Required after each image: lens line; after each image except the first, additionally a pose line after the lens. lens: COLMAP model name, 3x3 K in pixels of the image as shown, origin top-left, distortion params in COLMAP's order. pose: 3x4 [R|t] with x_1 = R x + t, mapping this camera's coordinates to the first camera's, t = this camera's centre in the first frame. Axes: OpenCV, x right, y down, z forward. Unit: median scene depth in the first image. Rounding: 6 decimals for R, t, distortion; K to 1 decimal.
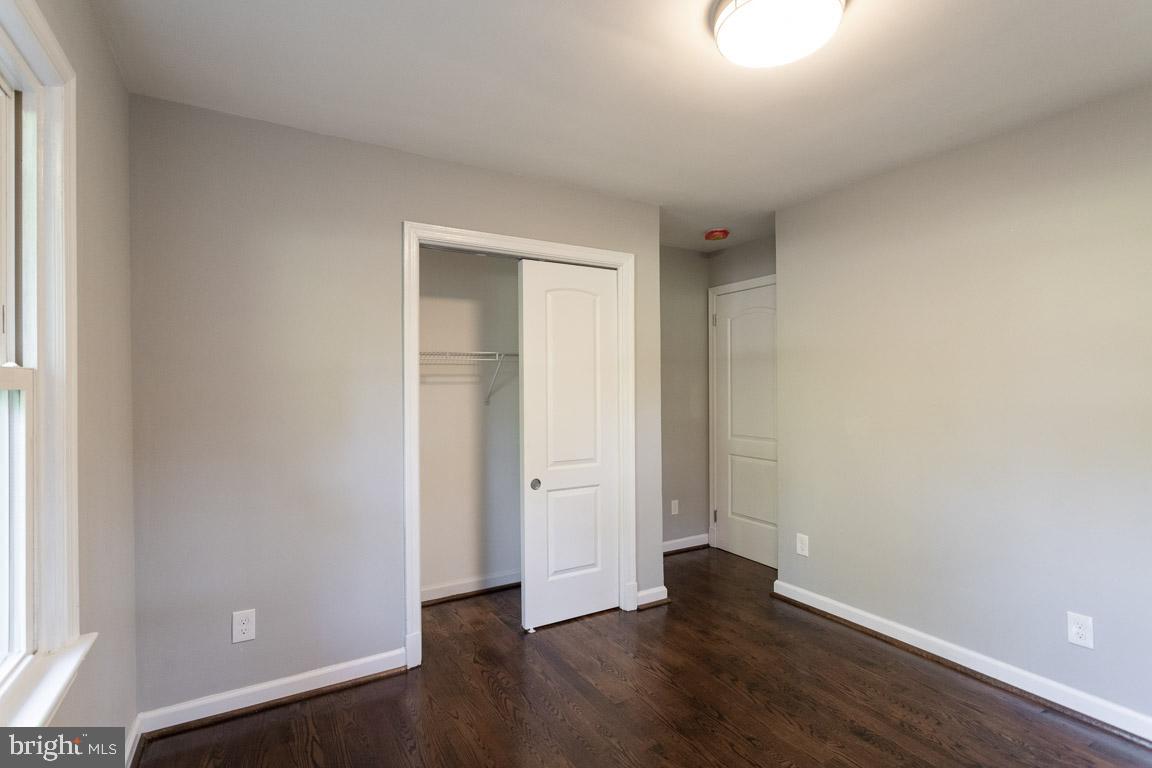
lens RADIAL K [[545.2, 0, 571.4], [0, 545.2, 388.9], [0, 0, 1]] dist [-0.000731, 0.001258]
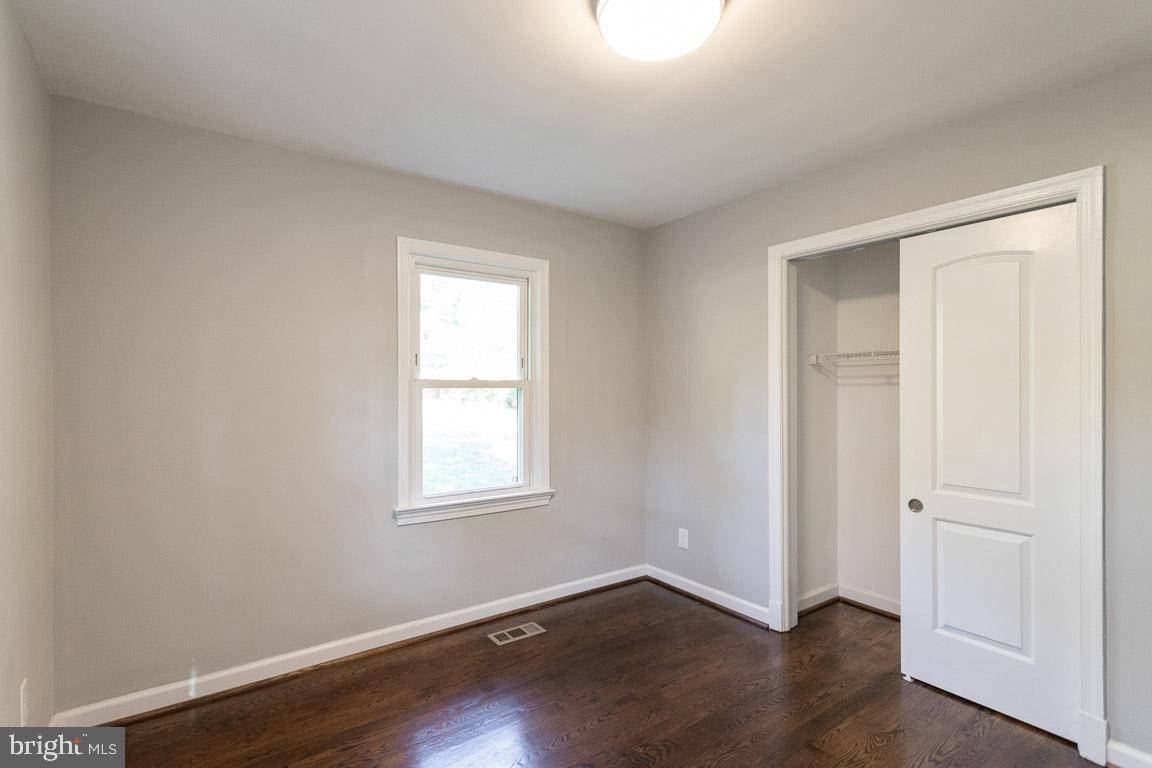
lens RADIAL K [[545.2, 0, 572.1], [0, 545.2, 392.2], [0, 0, 1]] dist [-0.000731, 0.001258]
pose [[0.087103, 0.010749, -0.996141, 0.711594], [-0.007187, 0.999923, 0.010161, -0.002546], [0.996173, 0.006274, 0.087173, 0.406366]]
